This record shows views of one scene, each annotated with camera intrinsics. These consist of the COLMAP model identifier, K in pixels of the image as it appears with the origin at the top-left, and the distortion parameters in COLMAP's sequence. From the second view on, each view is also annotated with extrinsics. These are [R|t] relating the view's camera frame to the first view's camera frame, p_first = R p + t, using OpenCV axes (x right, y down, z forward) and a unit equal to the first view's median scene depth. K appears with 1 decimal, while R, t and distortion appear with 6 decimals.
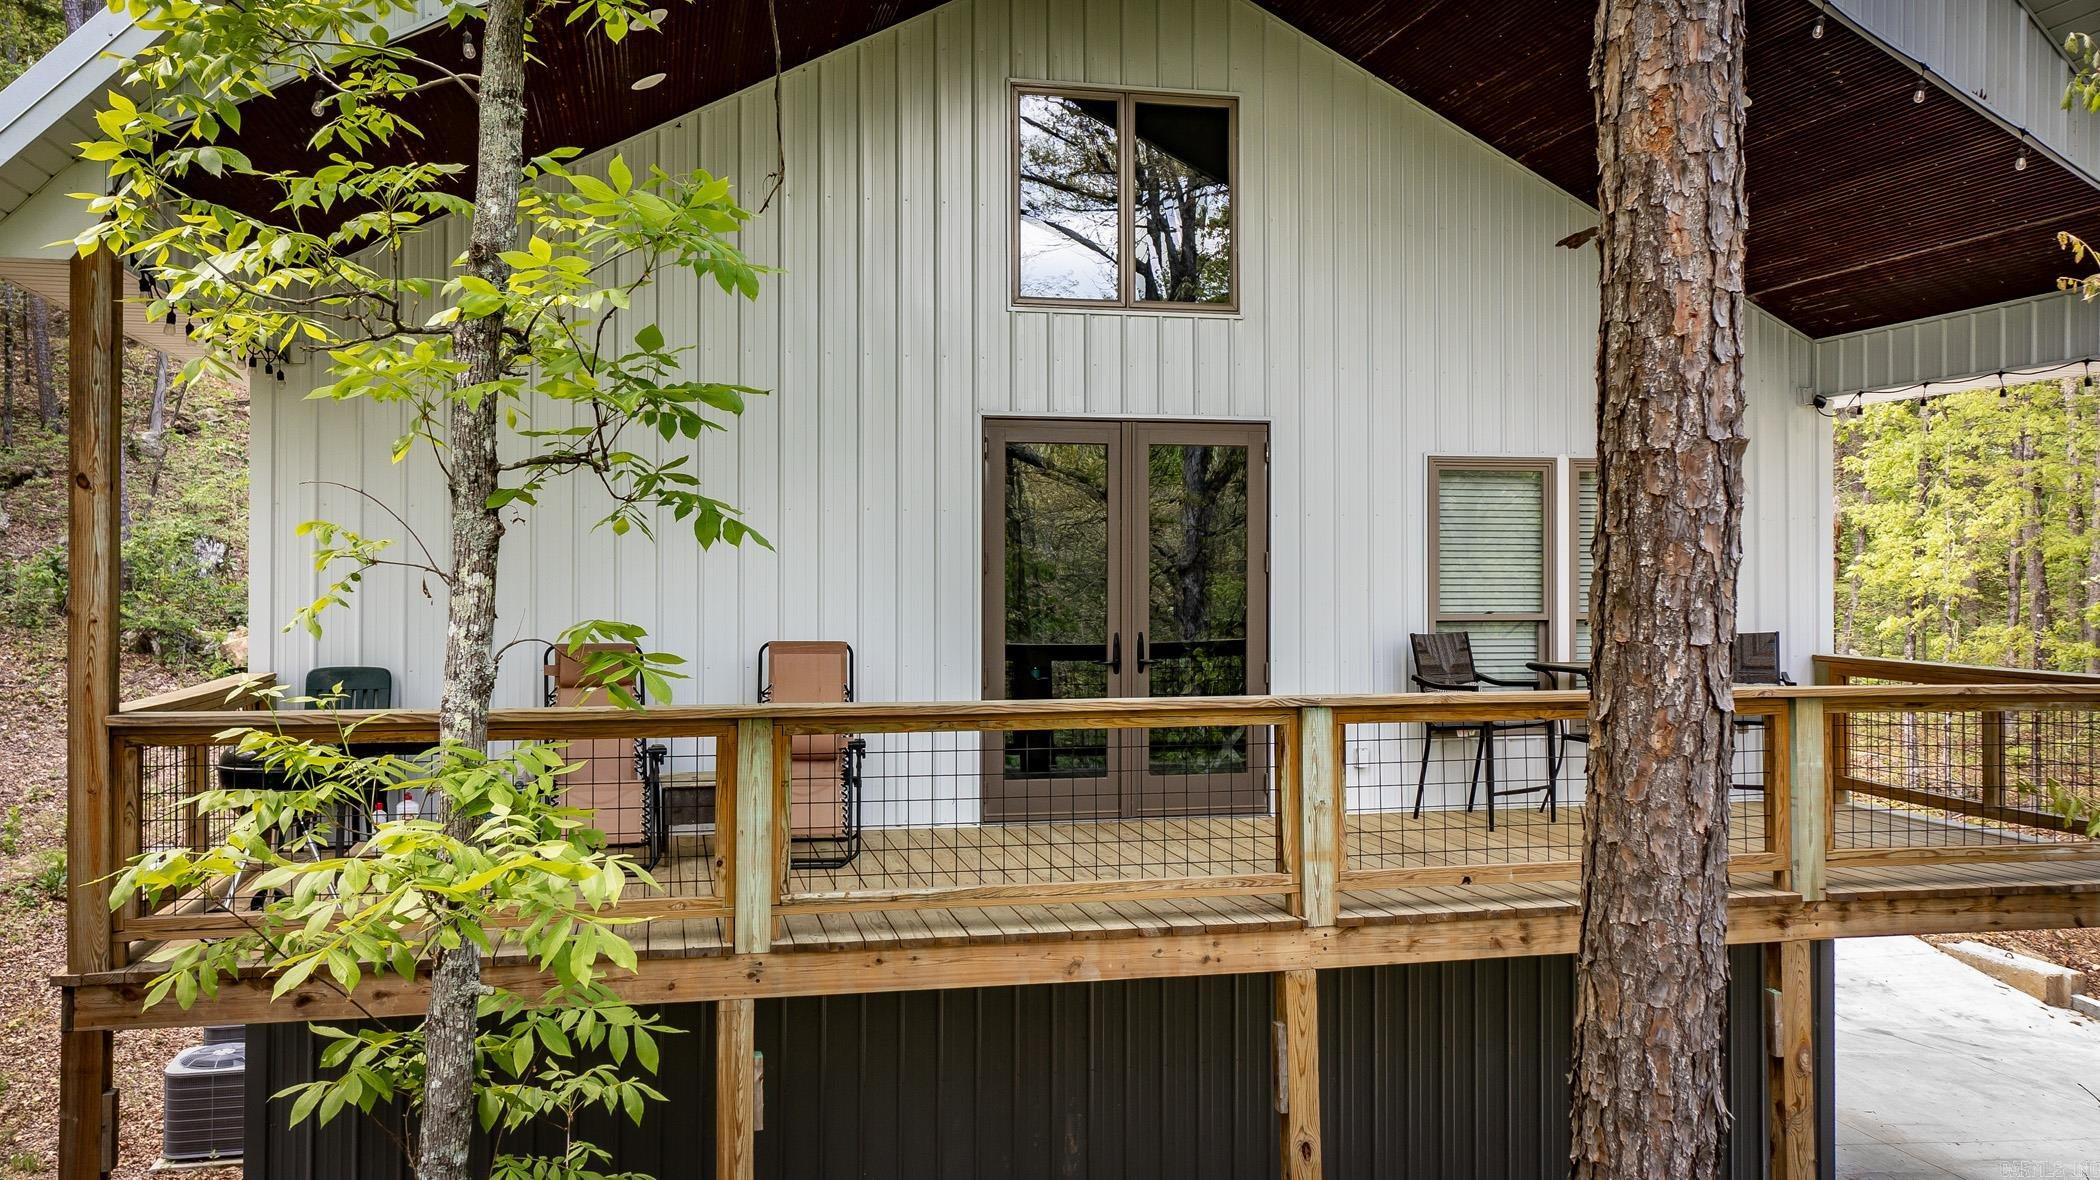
lens RADIAL K [[1674.9, 0, 1052.9], [0, 1674.9, 535.4], [0, 0, 1]] dist [0.005147, 0.000002]
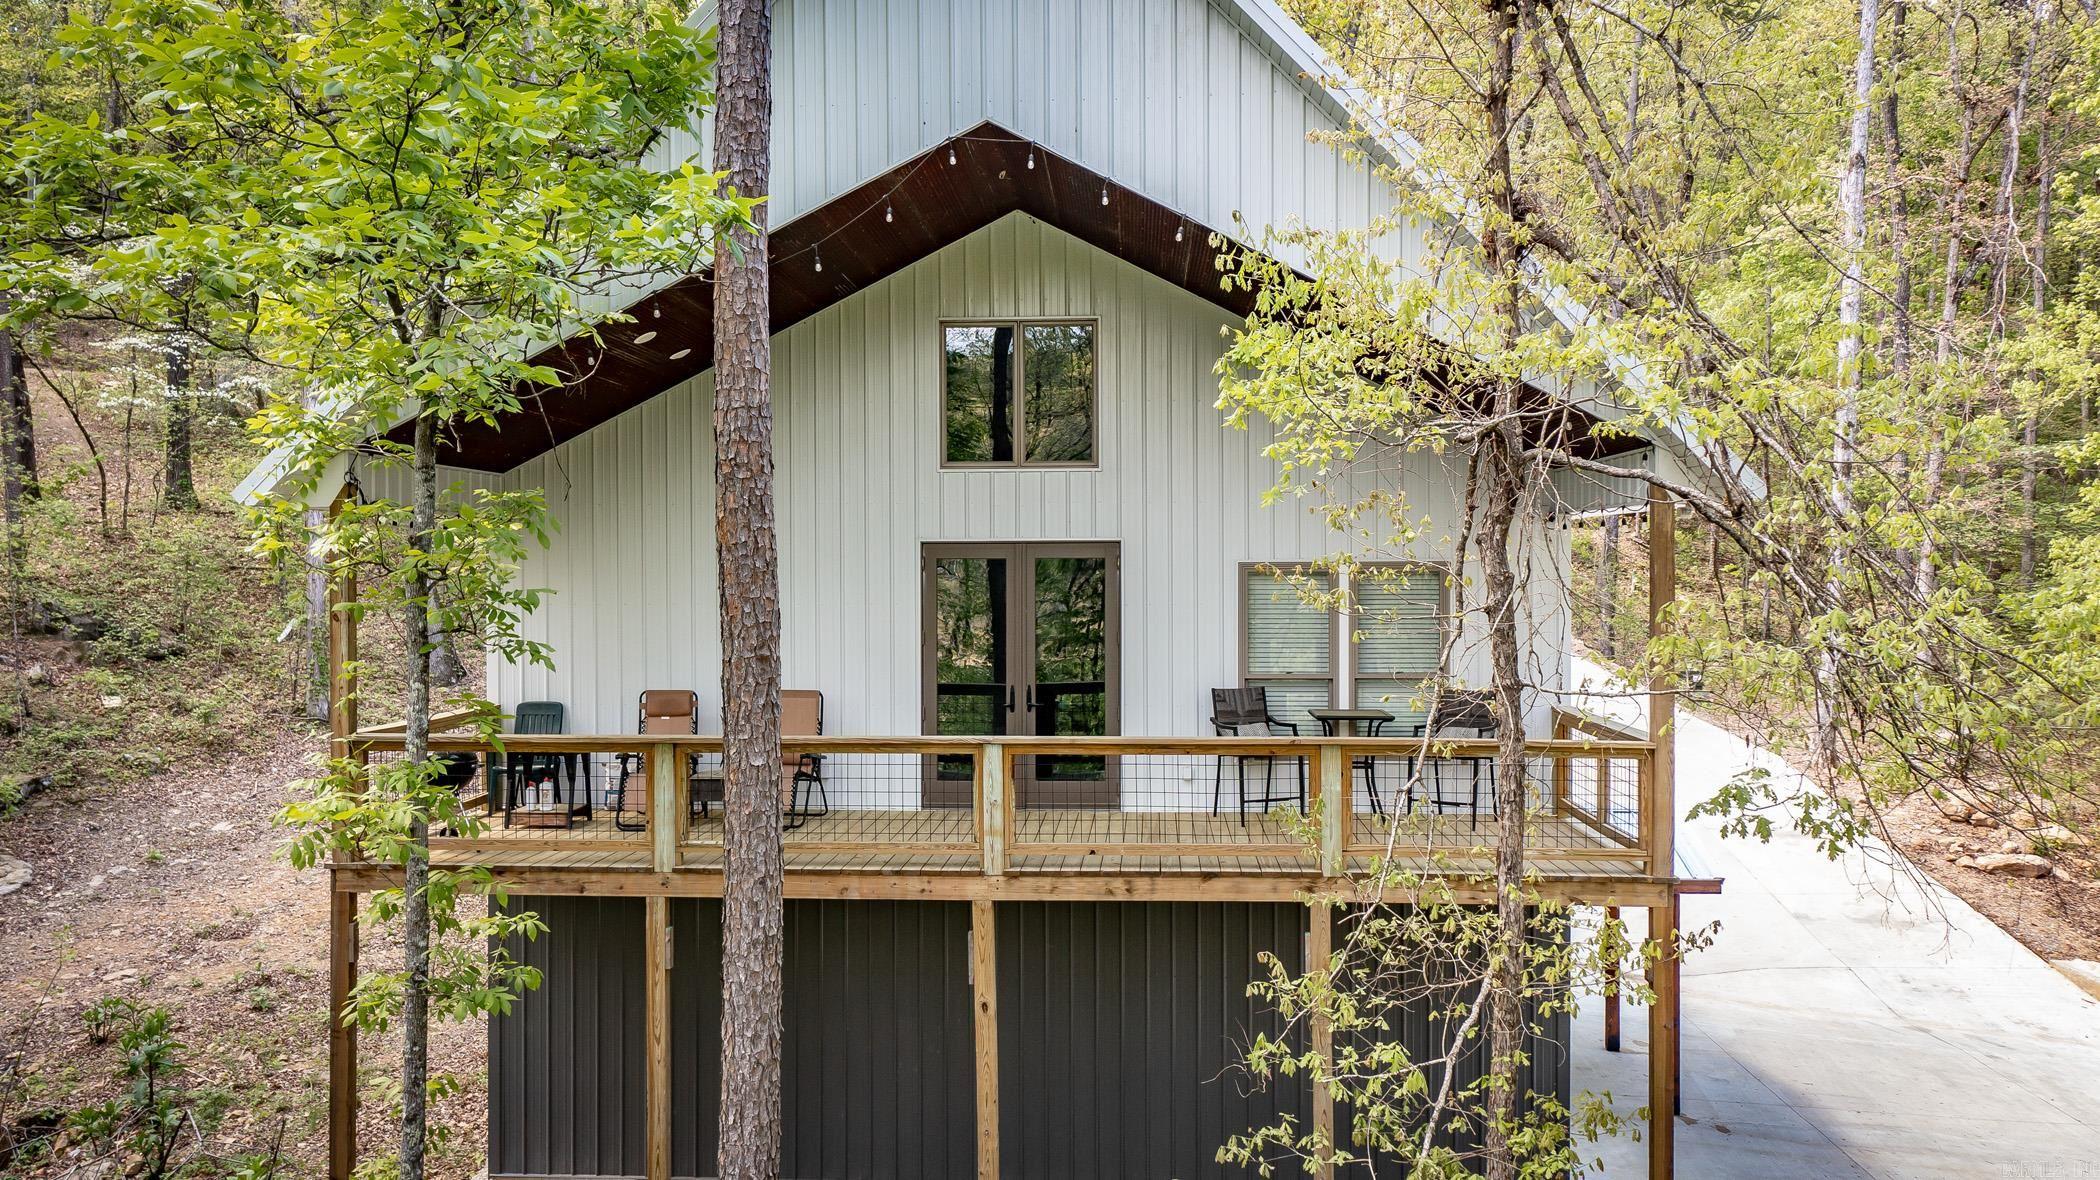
lens RADIAL K [[1674.9, 0, 1052.9], [0, 1674.9, 535.4], [0, 0, 1]] dist [0.005147, 0.000002]
pose [[0.961285, -0.008834, -0.275414, 0.659198], [0.009676, 0.999952, 0.001698, -0.105203], [0.275386, -0.004298, 0.961324, -0.574688]]
